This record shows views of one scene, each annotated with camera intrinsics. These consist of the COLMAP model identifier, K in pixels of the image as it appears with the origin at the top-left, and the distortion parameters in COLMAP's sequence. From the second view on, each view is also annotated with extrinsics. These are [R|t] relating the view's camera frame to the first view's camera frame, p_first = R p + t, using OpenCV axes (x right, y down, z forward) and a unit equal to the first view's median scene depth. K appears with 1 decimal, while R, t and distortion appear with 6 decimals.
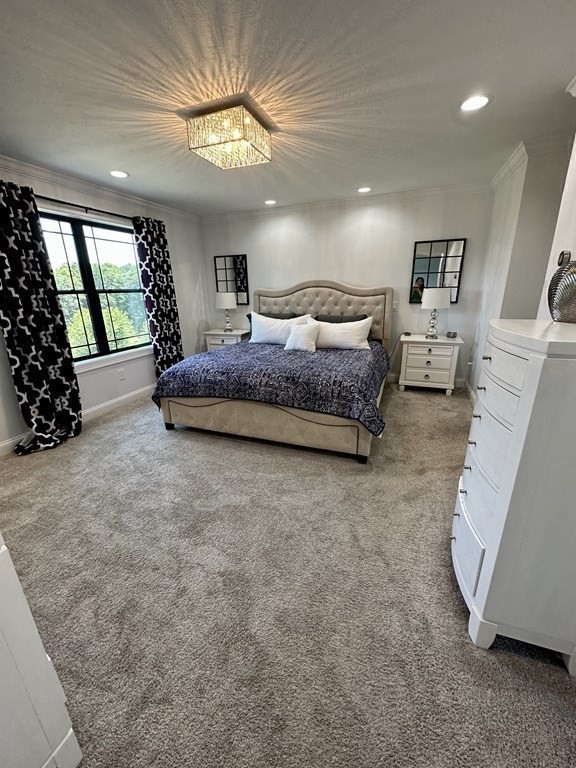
lens RADIAL K [[305.7, 0, 286.8], [0, 305.7, 385.2], [0, 0, 1]] dist [0.003419, -0.000343]
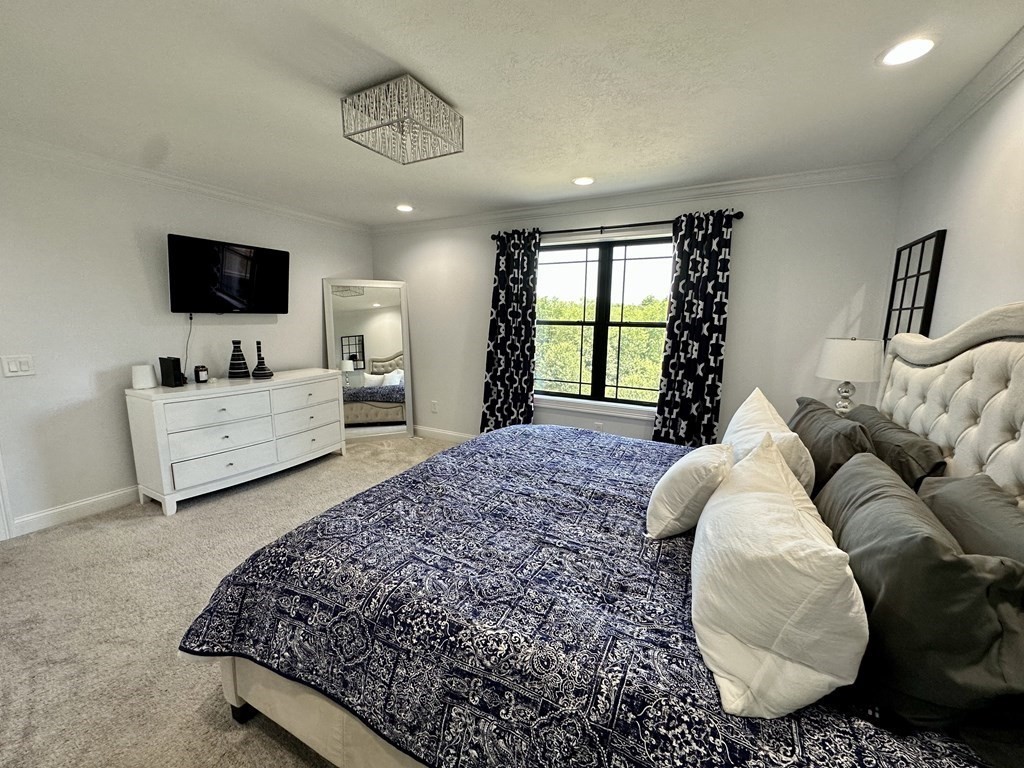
lens RADIAL K [[407.6, 0, 513.3], [0, 407.6, 381.7], [0, 0, 1]] dist [0.003419, -0.000343]
pose [[-0.120013, 0.170778, -0.977973, 0.488481], [-0.316671, 0.927049, 0.200747, -0.303576], [0.940912, 0.333789, -0.057178, 0.885317]]
